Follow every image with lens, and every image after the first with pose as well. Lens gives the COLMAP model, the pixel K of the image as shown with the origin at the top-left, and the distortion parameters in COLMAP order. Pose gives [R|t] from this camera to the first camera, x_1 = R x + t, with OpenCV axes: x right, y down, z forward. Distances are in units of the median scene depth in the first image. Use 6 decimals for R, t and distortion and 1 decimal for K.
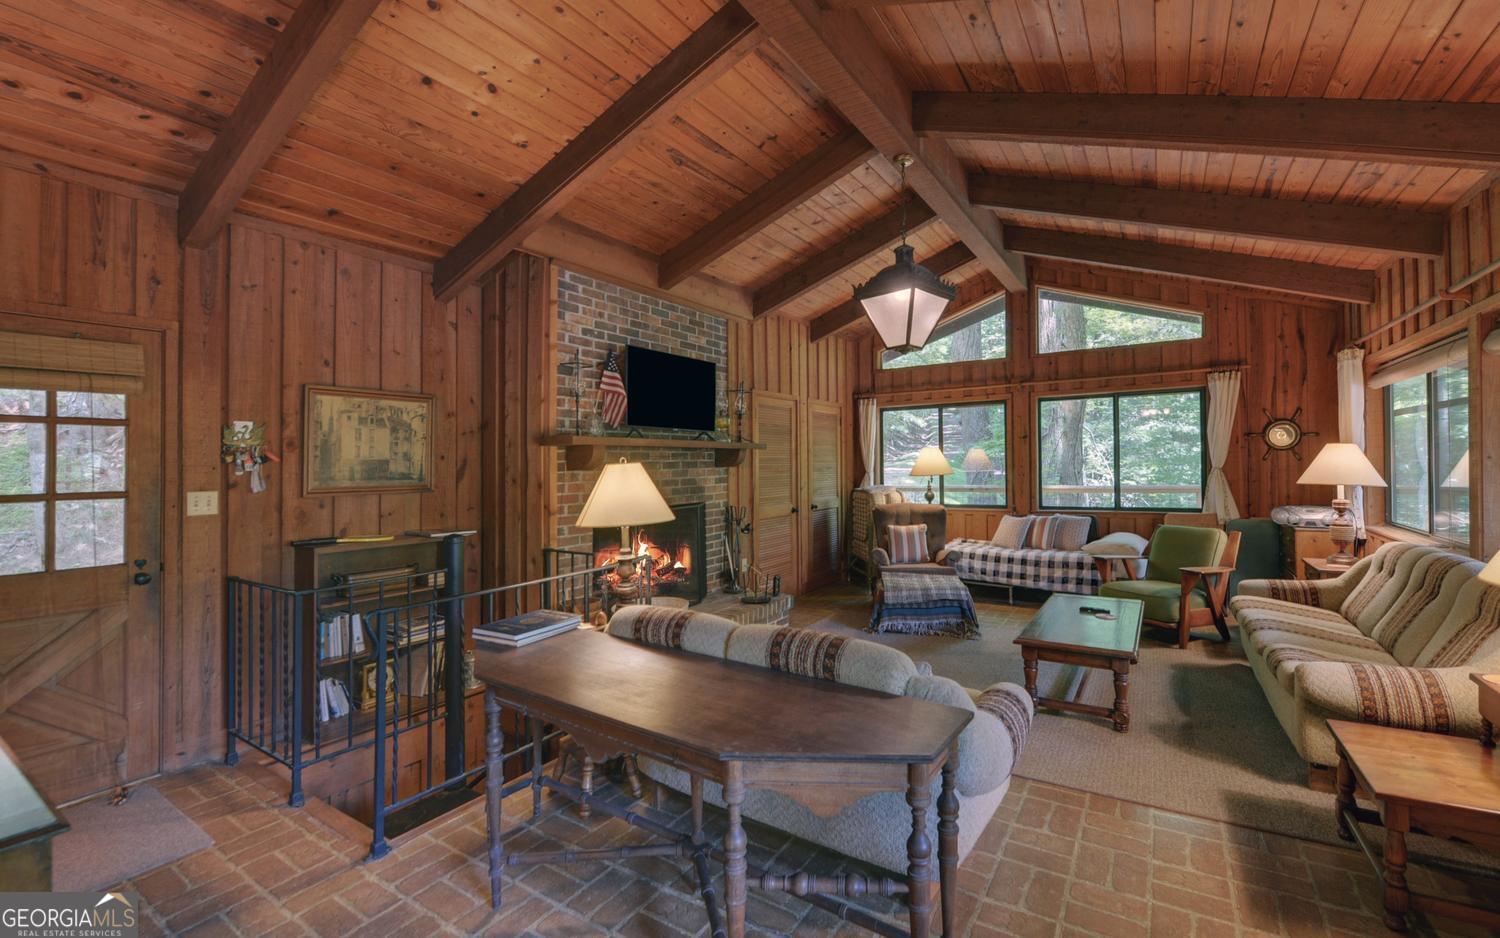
lens RADIAL K [[629.2, 0, 748.5], [0, 629.2, 456.3], [0, 0, 1]] dist [0.000456, 0.000044]
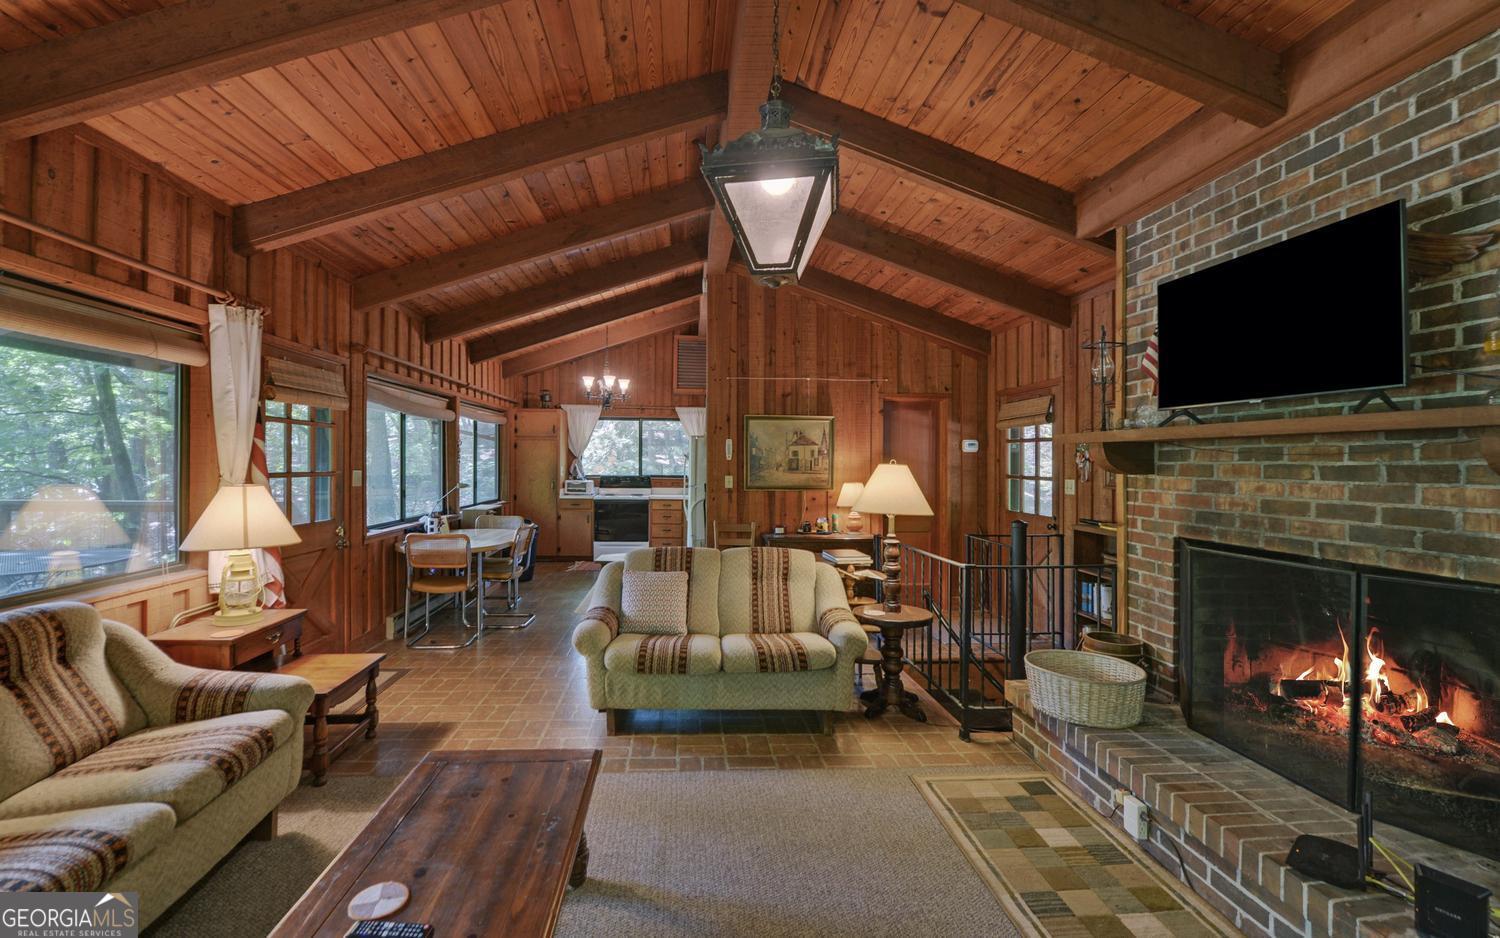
lens RADIAL K [[629.2, 0, 748.5], [0, 629.2, 456.3], [0, 0, 1]] dist [0.000456, 0.000044]
pose [[-0.778997, 0.001794, -0.627025, 0.531493], [0.008680, 0.999931, -0.007923, 0.002354], [0.626967, -0.011614, -0.778959, 1.182830]]
